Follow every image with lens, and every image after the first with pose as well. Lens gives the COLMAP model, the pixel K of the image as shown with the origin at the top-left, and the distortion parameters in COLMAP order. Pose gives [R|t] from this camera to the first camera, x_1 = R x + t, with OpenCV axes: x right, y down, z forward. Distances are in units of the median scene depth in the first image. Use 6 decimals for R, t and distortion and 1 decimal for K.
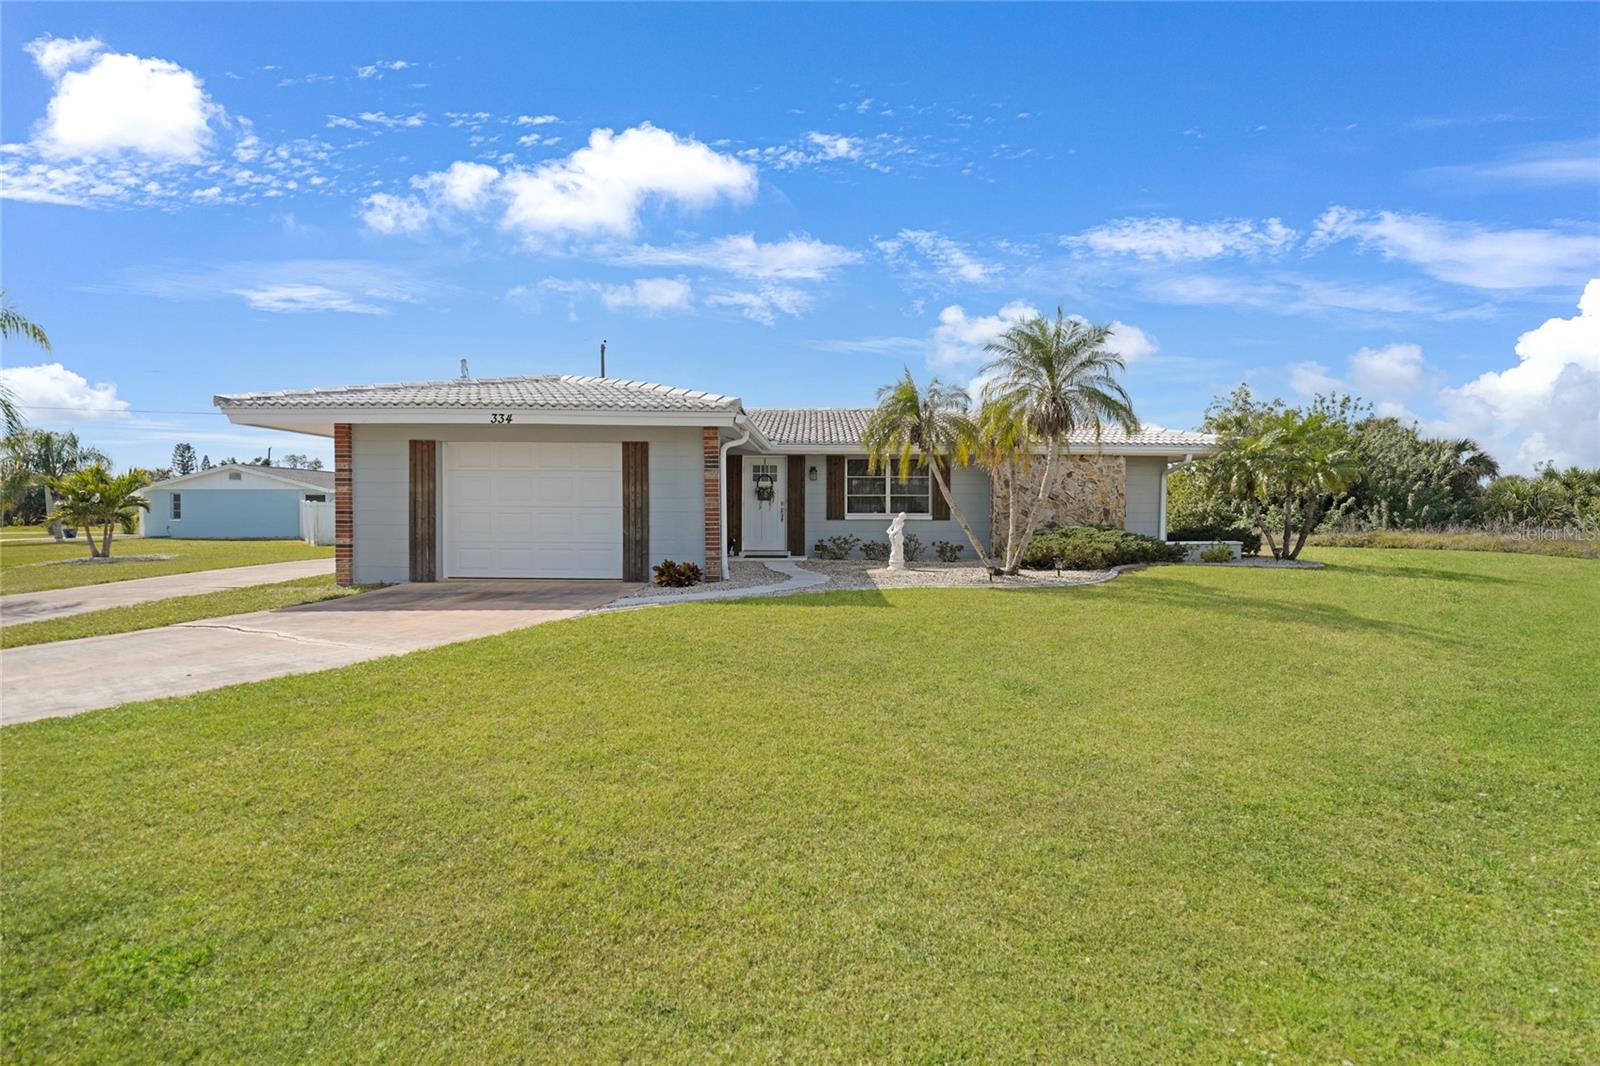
lens RADIAL K [[738.7, 0, 809.4], [0, 738.7, 522.8], [0, 0, 1]] dist [-0.003060, 0.000996]
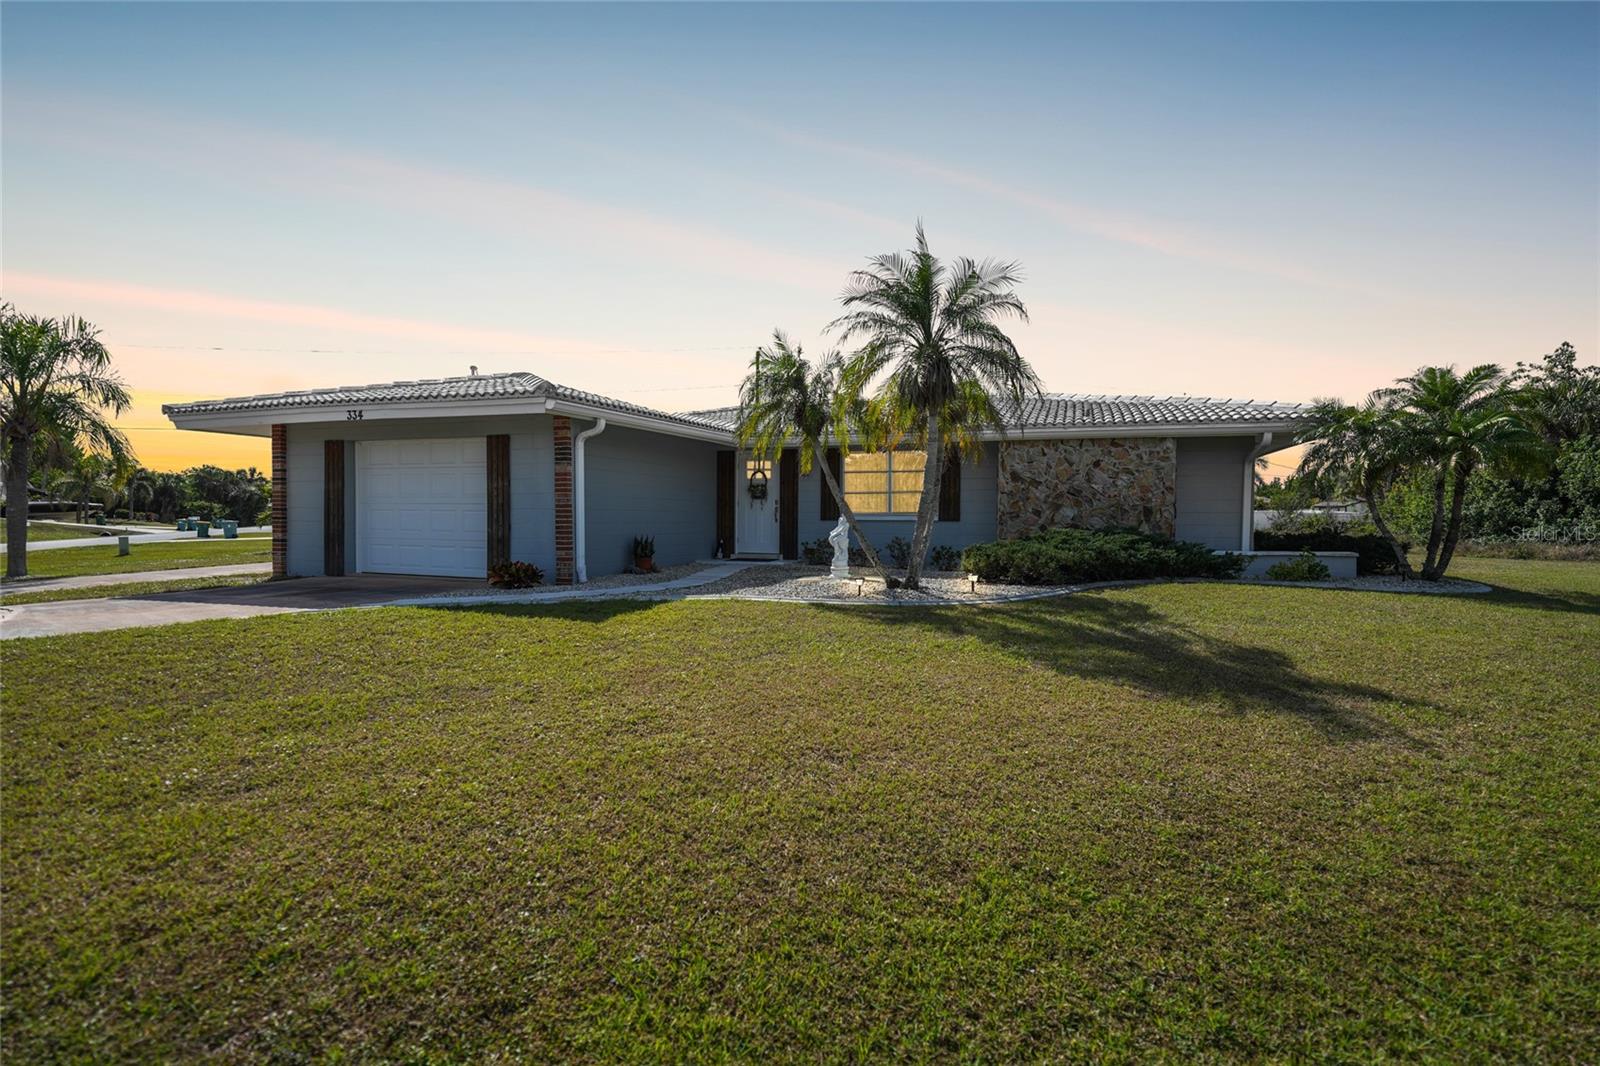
lens RADIAL K [[738.7, 0, 796.5], [0, 738.7, 532.3], [0, 0, 1]] dist [-0.003060, 0.000996]
pose [[0.948038, 0.009493, -0.318015, 0.420620], [-0.007106, 0.999937, 0.008665, 0.004427], [0.318077, -0.005955, 0.948046, 0.215979]]
